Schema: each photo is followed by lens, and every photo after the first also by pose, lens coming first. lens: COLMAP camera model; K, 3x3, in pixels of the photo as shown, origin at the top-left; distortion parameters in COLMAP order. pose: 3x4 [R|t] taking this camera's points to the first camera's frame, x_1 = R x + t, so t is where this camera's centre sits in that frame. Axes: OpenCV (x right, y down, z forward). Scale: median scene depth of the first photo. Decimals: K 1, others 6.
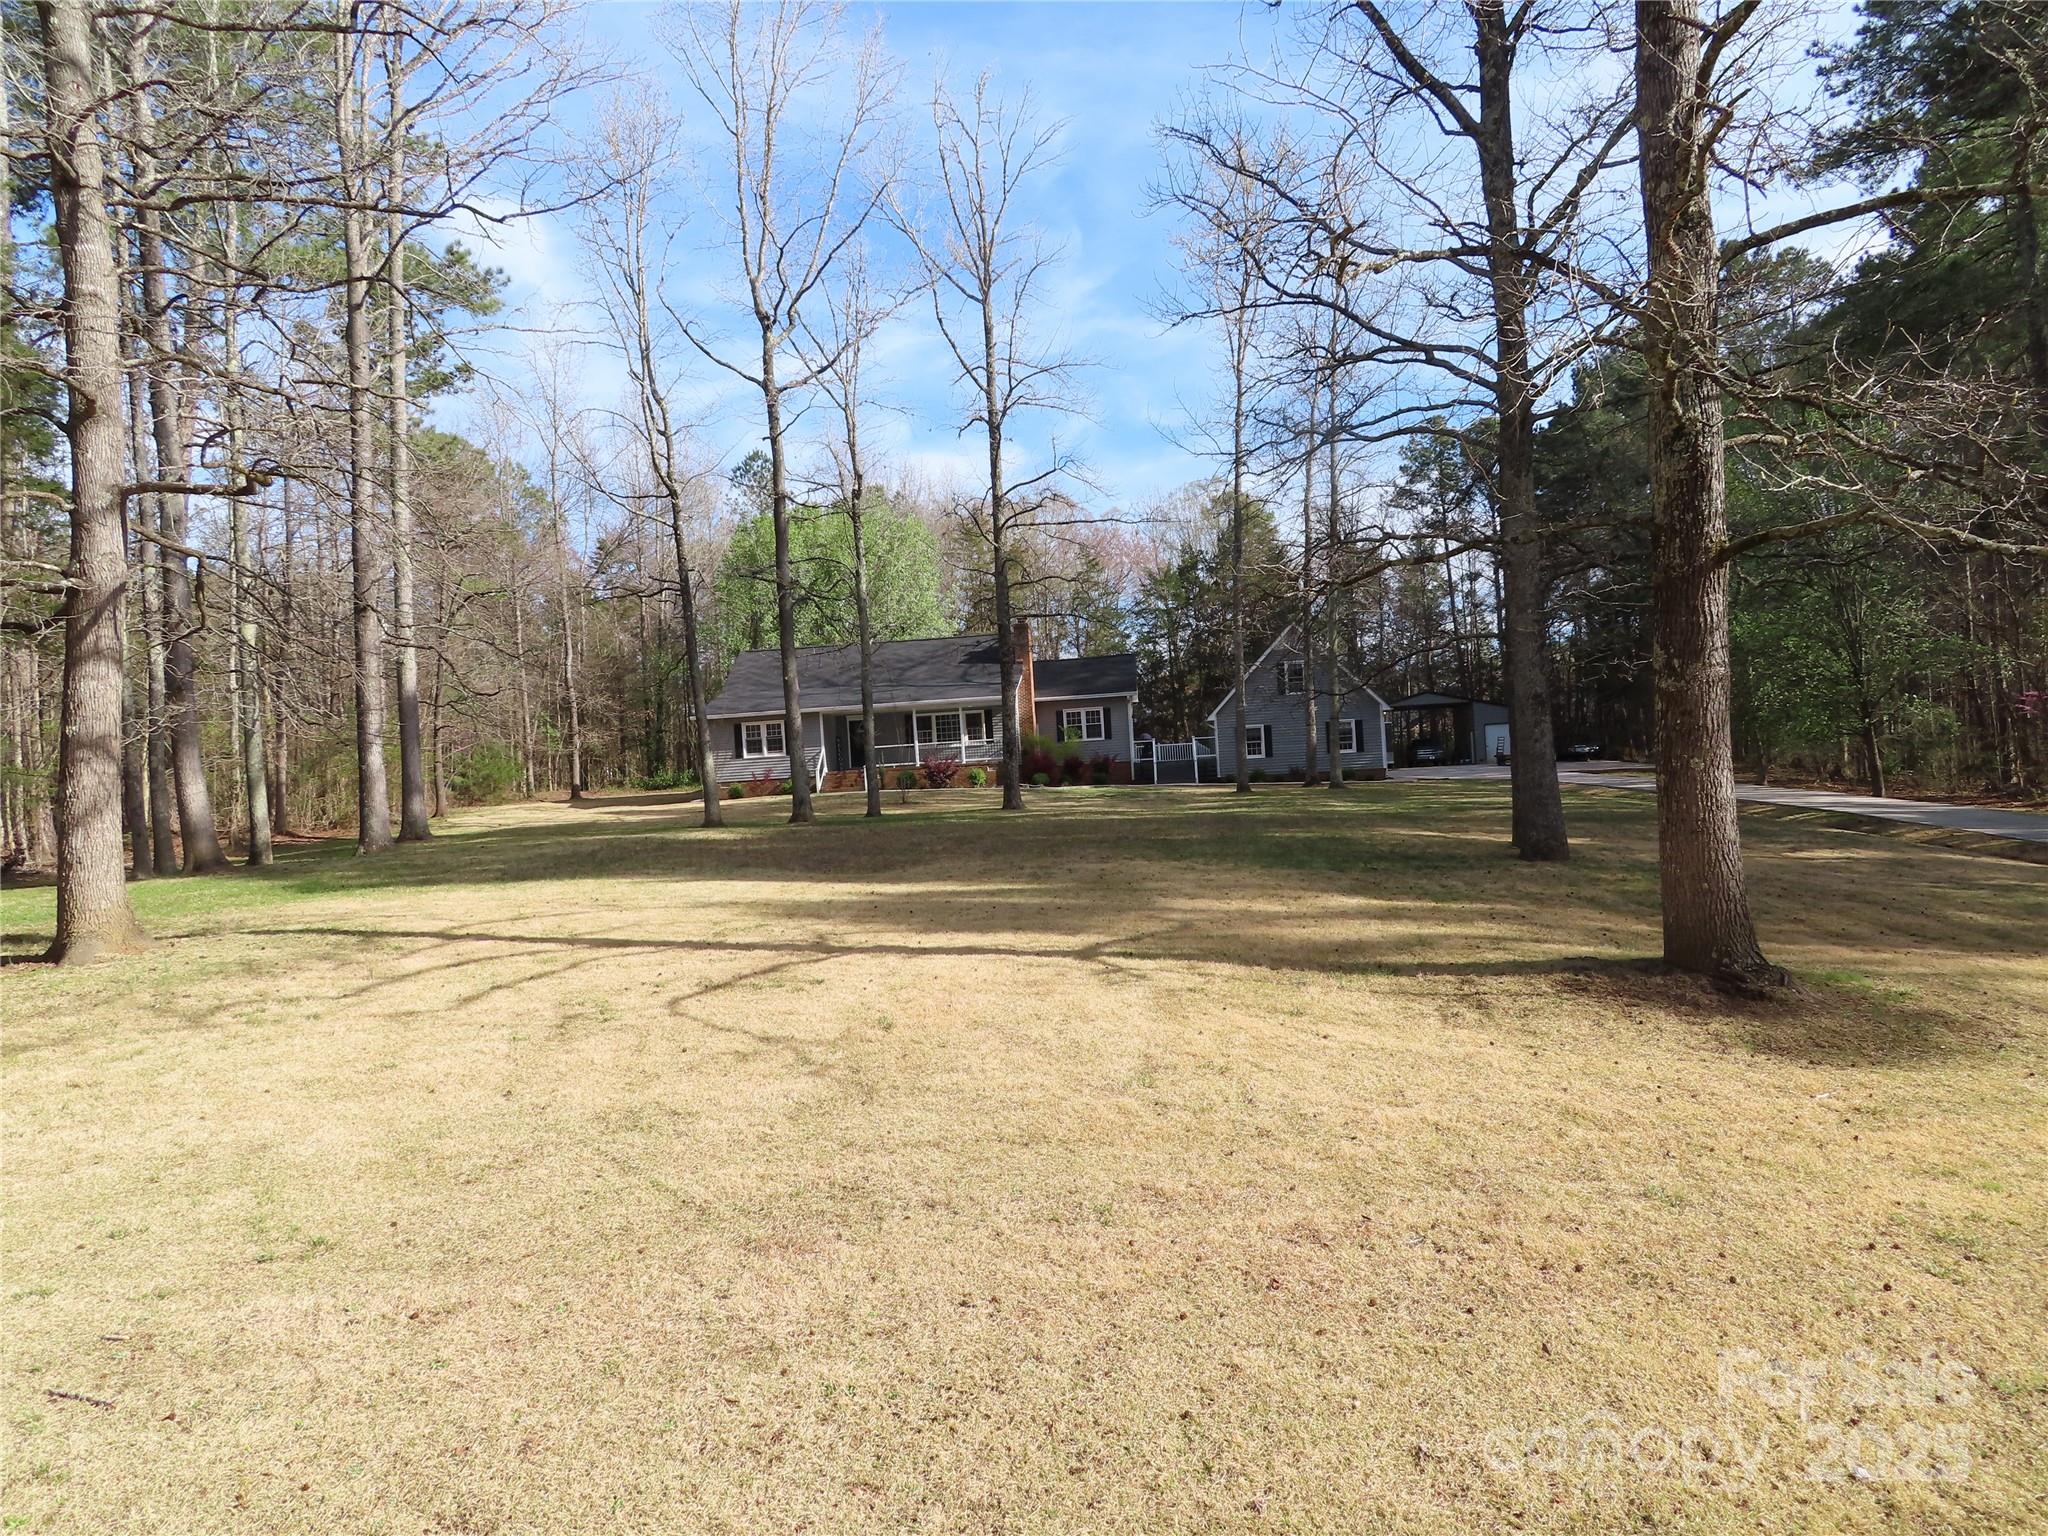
lens RADIAL K [[1422.2, 0, 1024.1], [0, 1422.2, 771.4], [0, 0, 1]] dist [-0.053302, 0.009430]
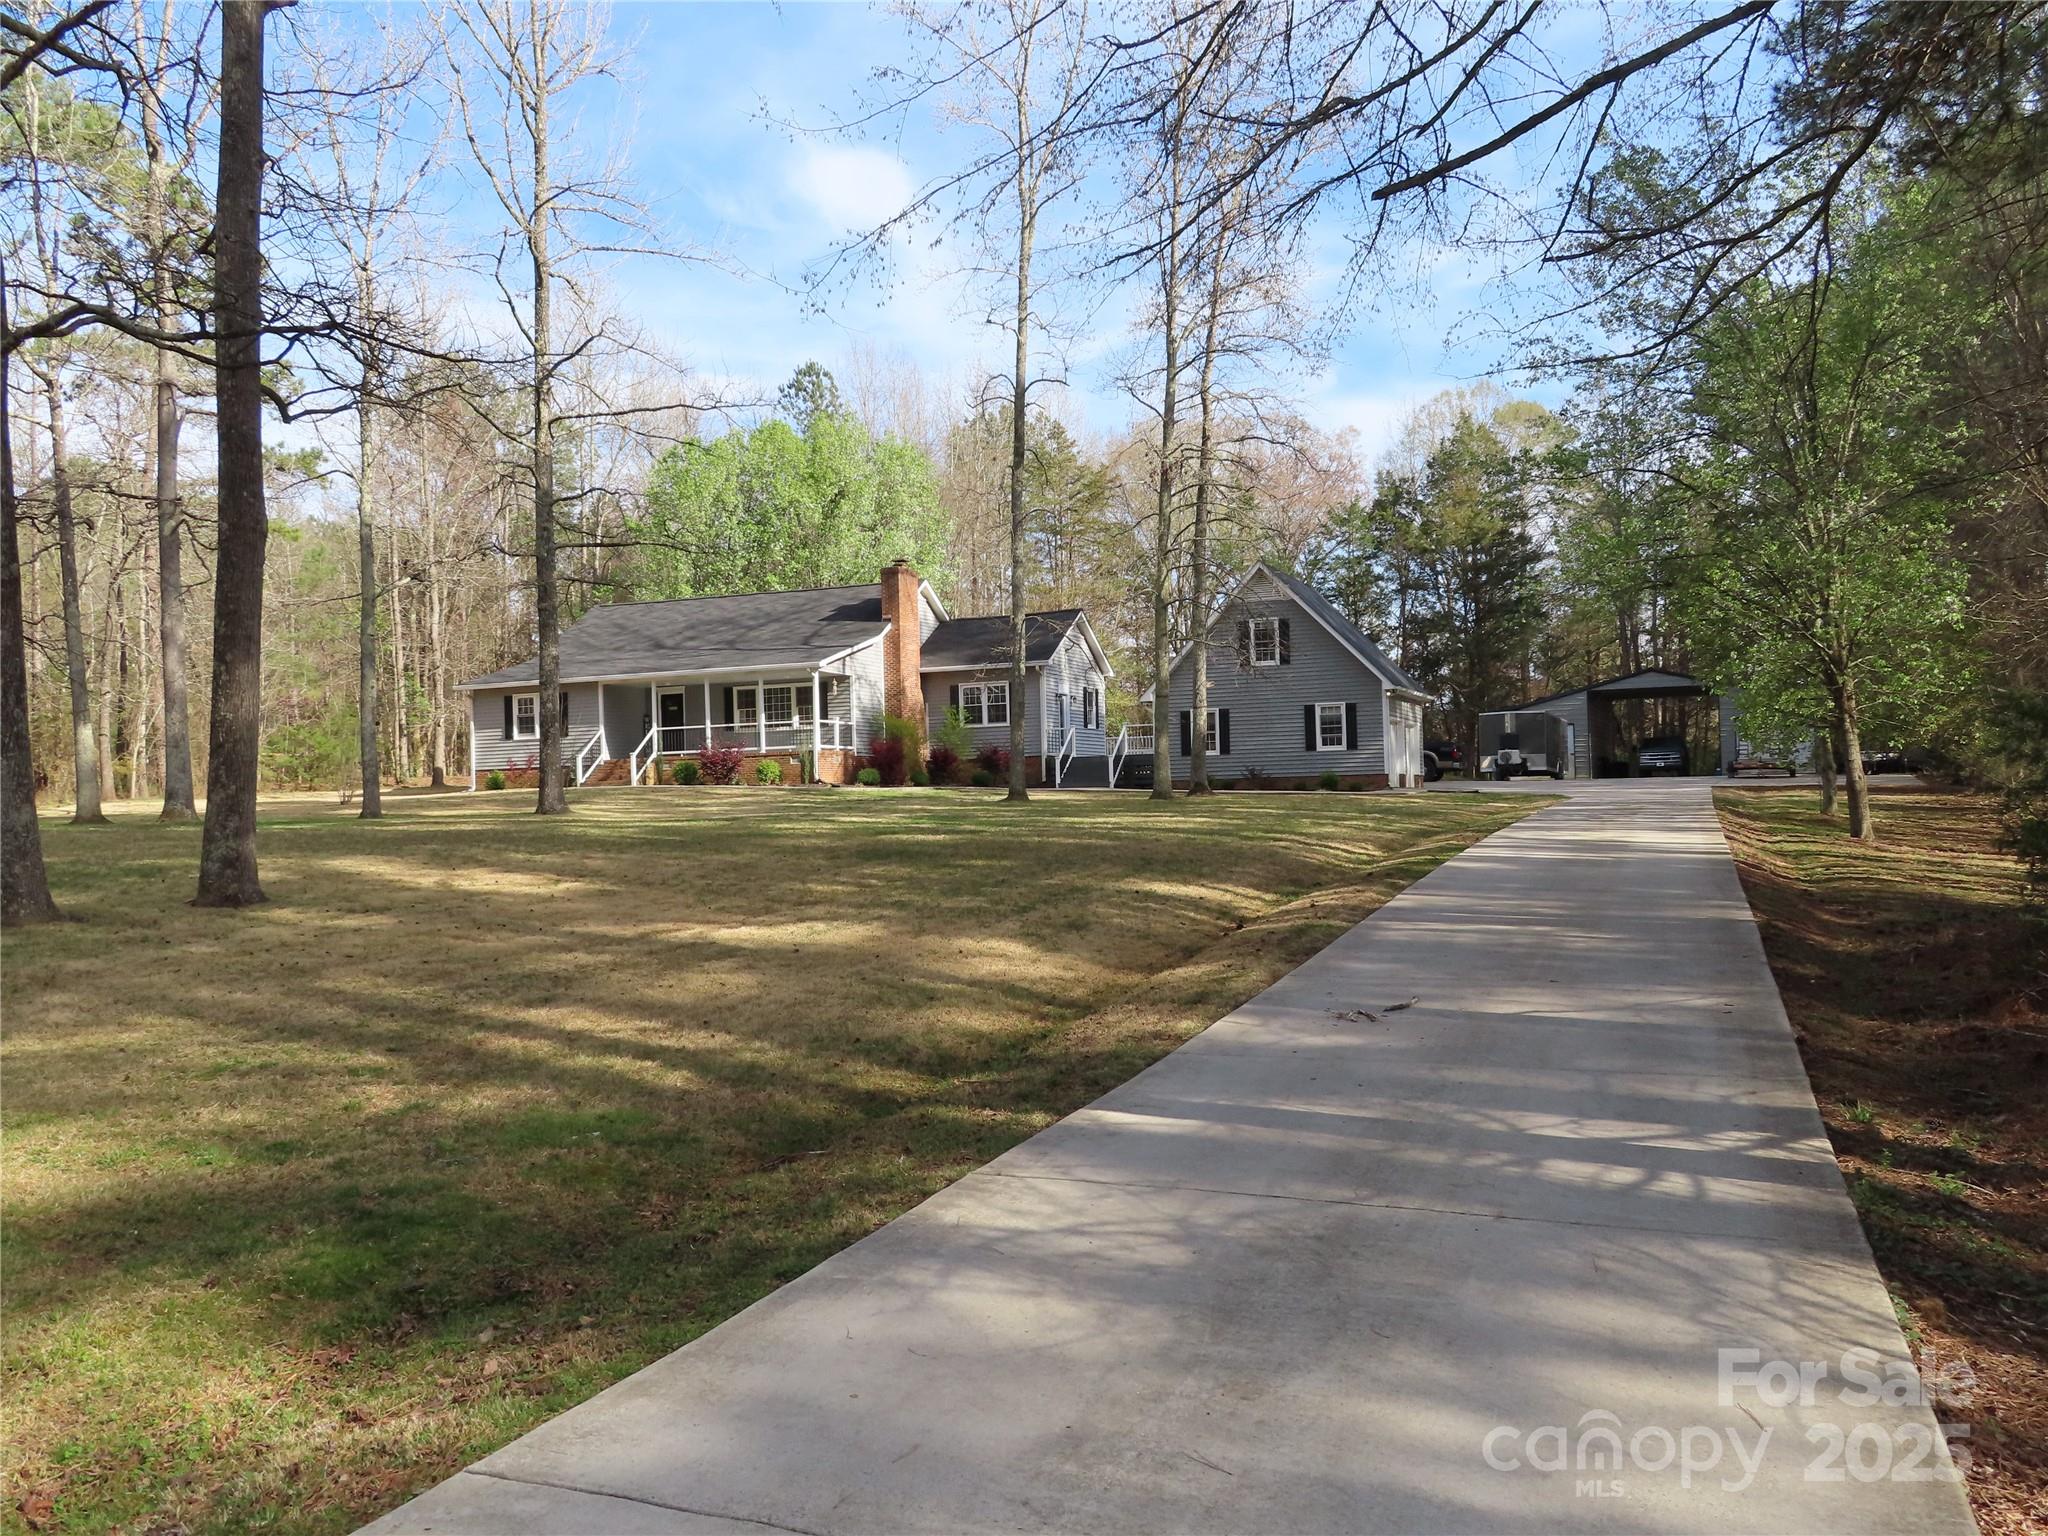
lens RADIAL K [[1699.1, 0, 1062.4], [0, 1699.1, 780.3], [0, 0, 1]] dist [-0.046948, 0.000208]
pose [[0.966335, 0.027235, -0.255843, 0.321465], [-0.025565, 0.999625, 0.009853, -0.003620], [0.256015, -0.002981, 0.966668, 0.167521]]
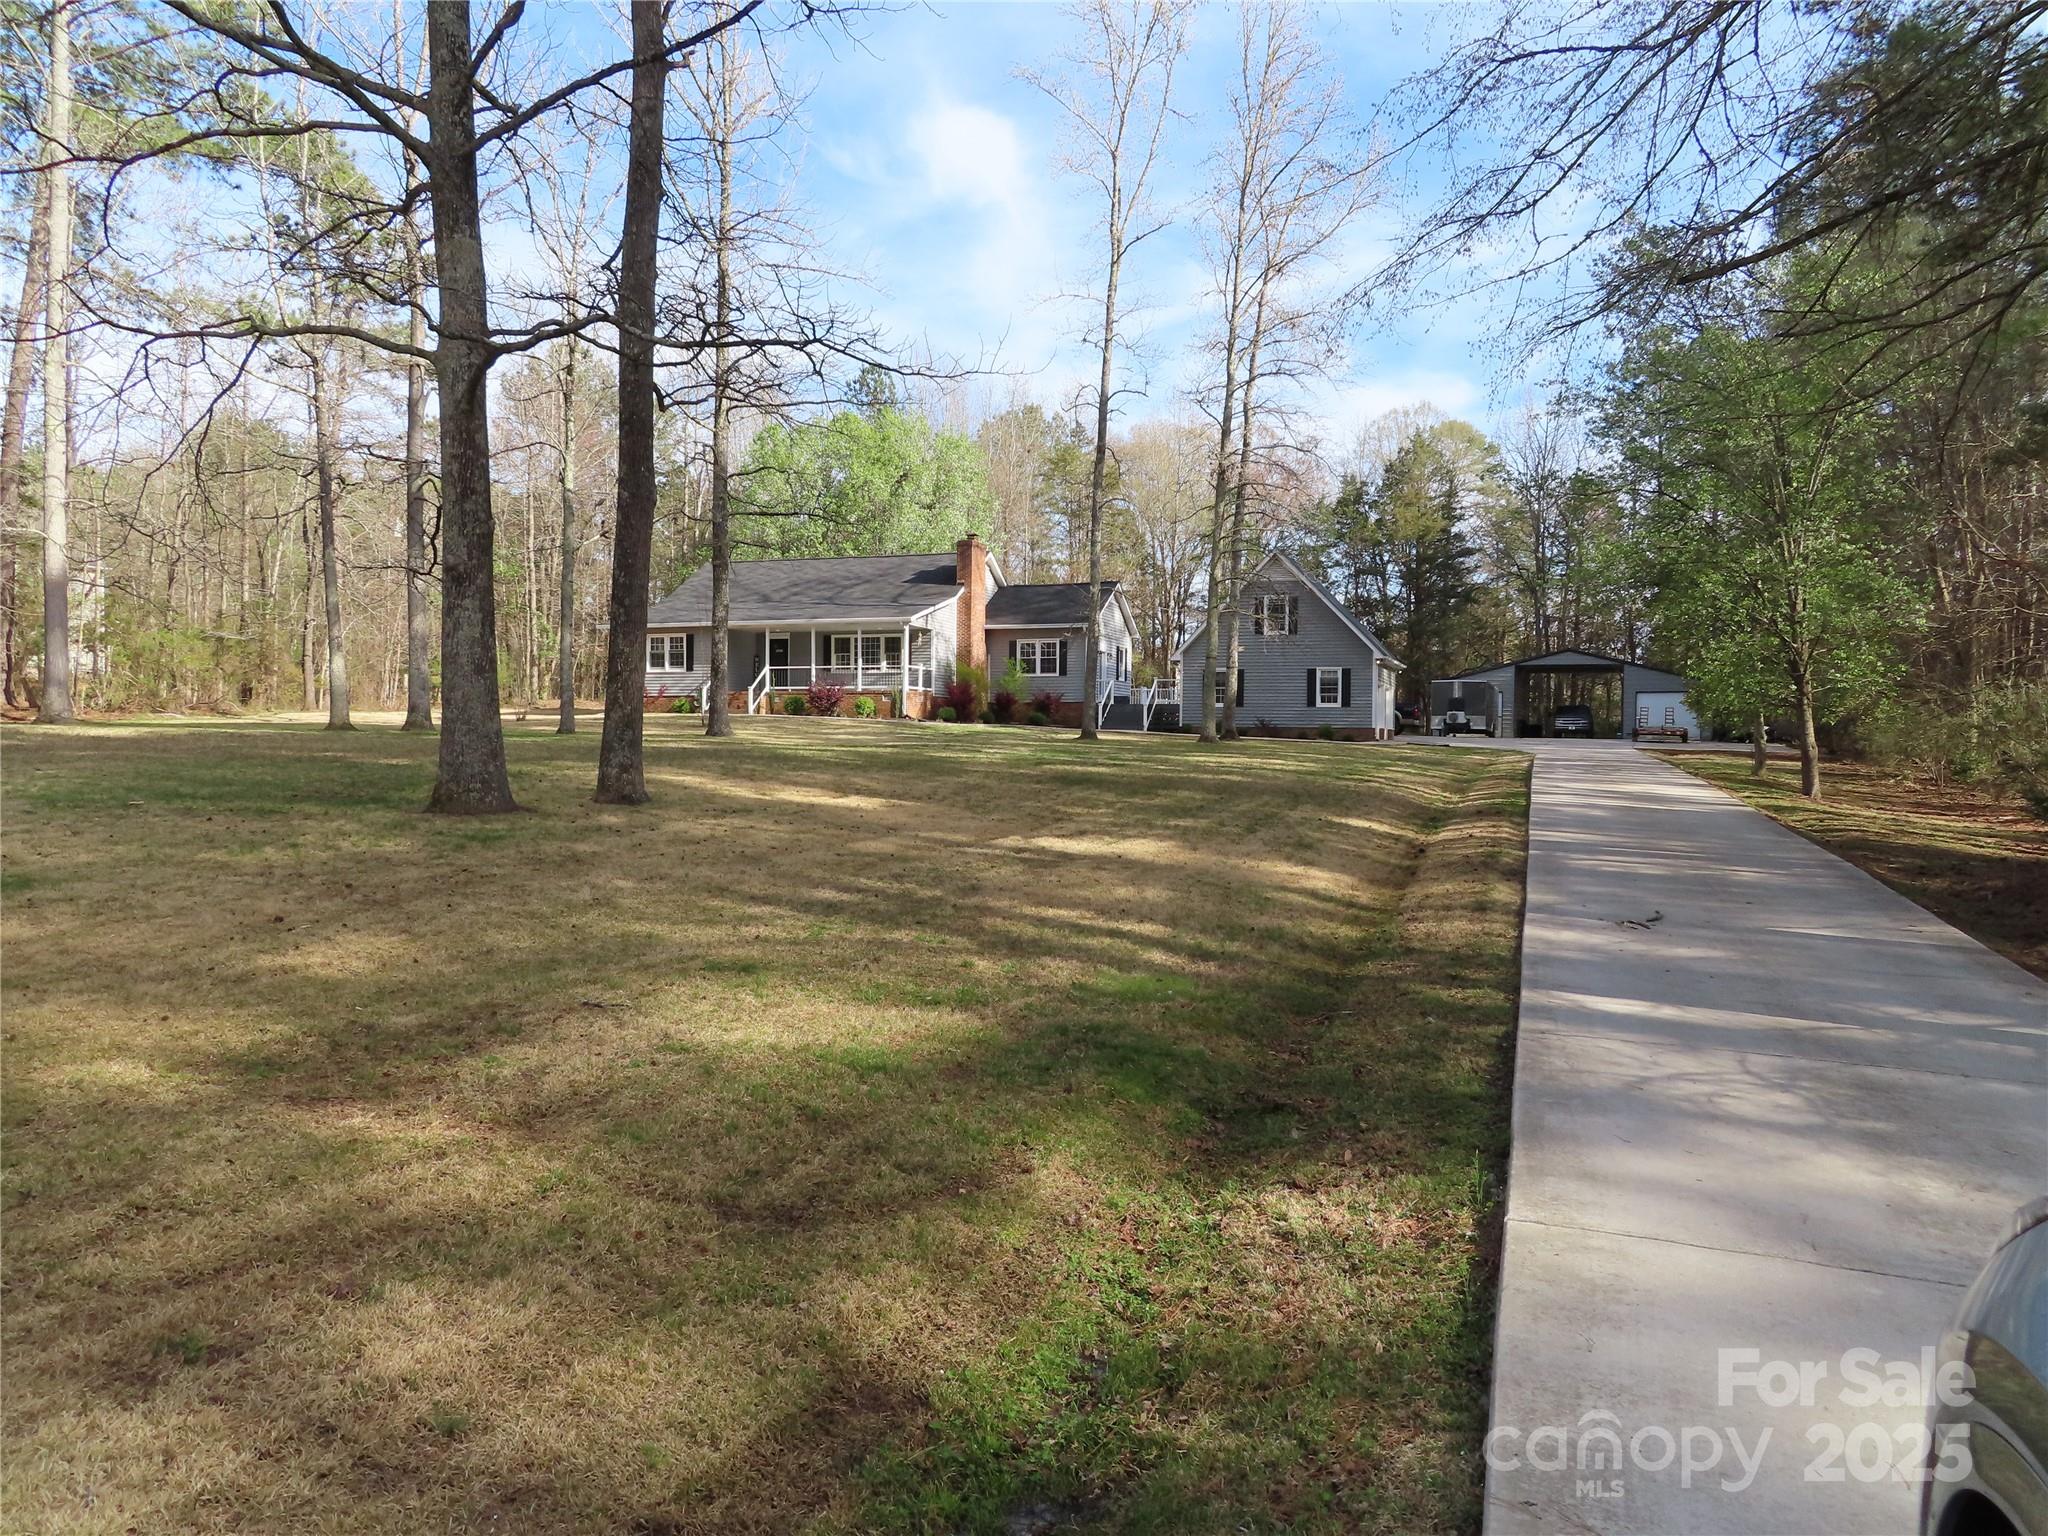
lens RADIAL K [[1422.2, 0, 1043.1], [0, 1422.2, 770.0], [0, 0, 1]] dist [-0.053302, 0.009430]
pose [[0.968394, 0.072239, -0.238737, 0.274204], [-0.063639, 0.997023, 0.043544, -0.002043], [0.241171, -0.026974, 0.970108, 0.145035]]
